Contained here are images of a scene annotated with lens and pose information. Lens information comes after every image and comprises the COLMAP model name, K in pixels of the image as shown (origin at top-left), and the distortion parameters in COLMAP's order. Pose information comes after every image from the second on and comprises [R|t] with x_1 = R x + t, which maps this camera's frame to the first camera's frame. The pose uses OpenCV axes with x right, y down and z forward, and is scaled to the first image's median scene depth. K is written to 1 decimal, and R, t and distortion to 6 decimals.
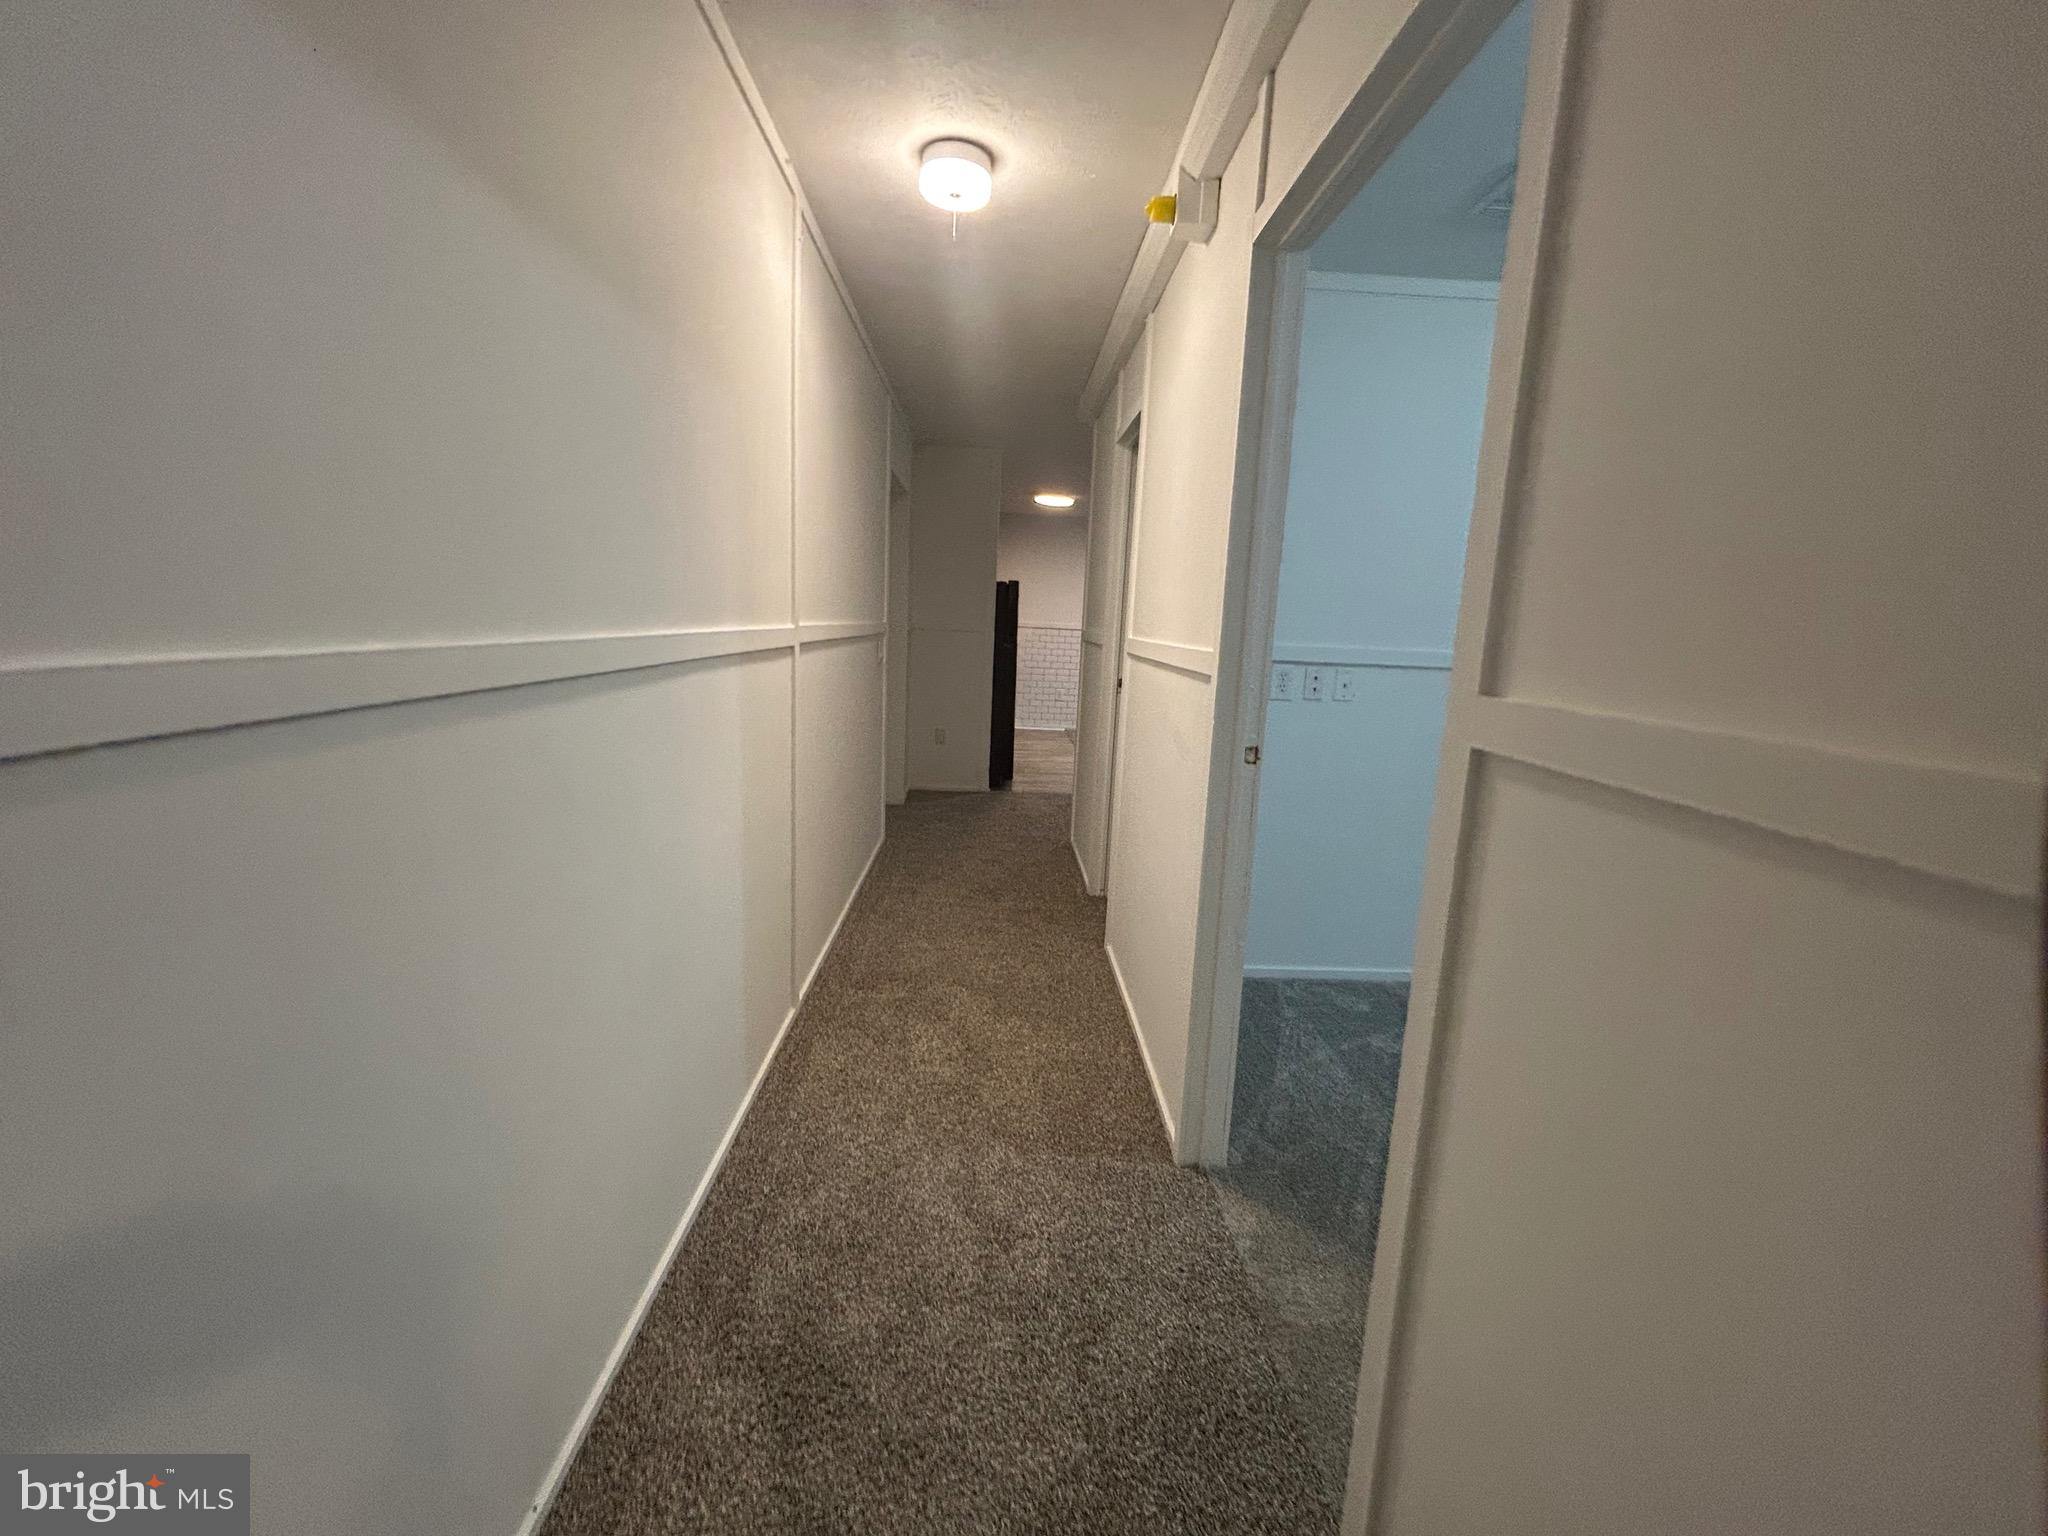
lens RADIAL K [[830.0, 0, 1022.8], [0, 830.0, 772.7], [0, 0, 1]] dist [-0.003416, 0.001038]
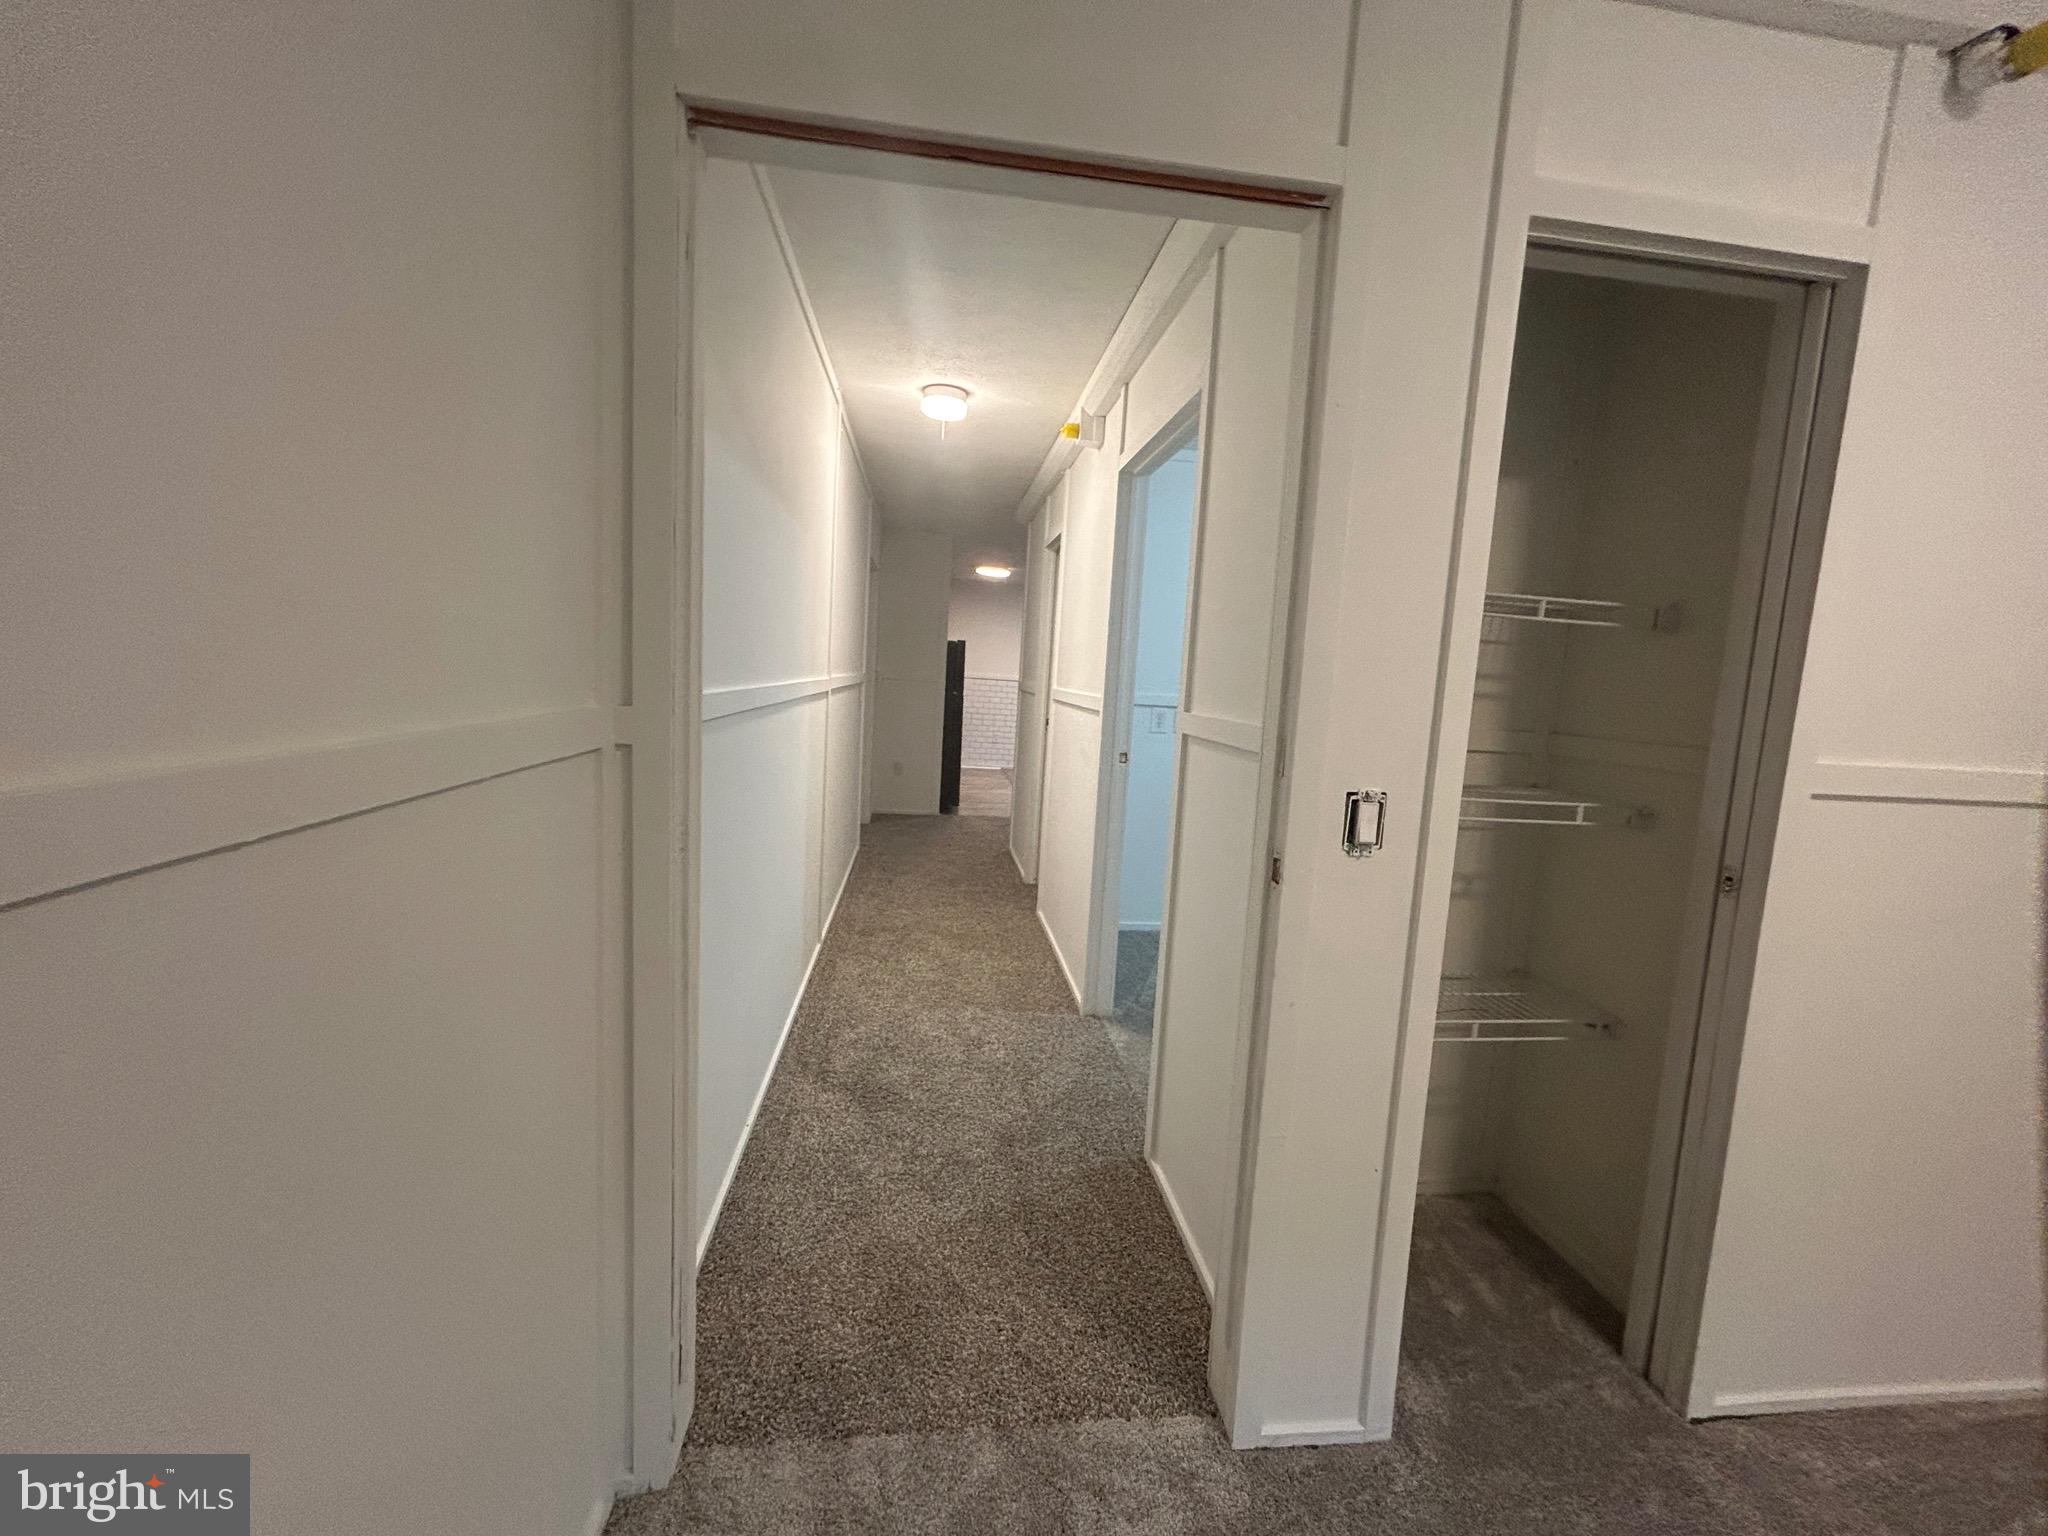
lens RADIAL K [[830.0, 0, 1022.0], [0, 830.0, 772.5], [0, 0, 1]] dist [-0.003416, 0.001038]
pose [[0.996702, 0.004808, 0.081012, -0.055247], [0.000036, 0.998218, -0.059677, 0.090781], [-0.081154, 0.059483, 0.994925, -0.549477]]
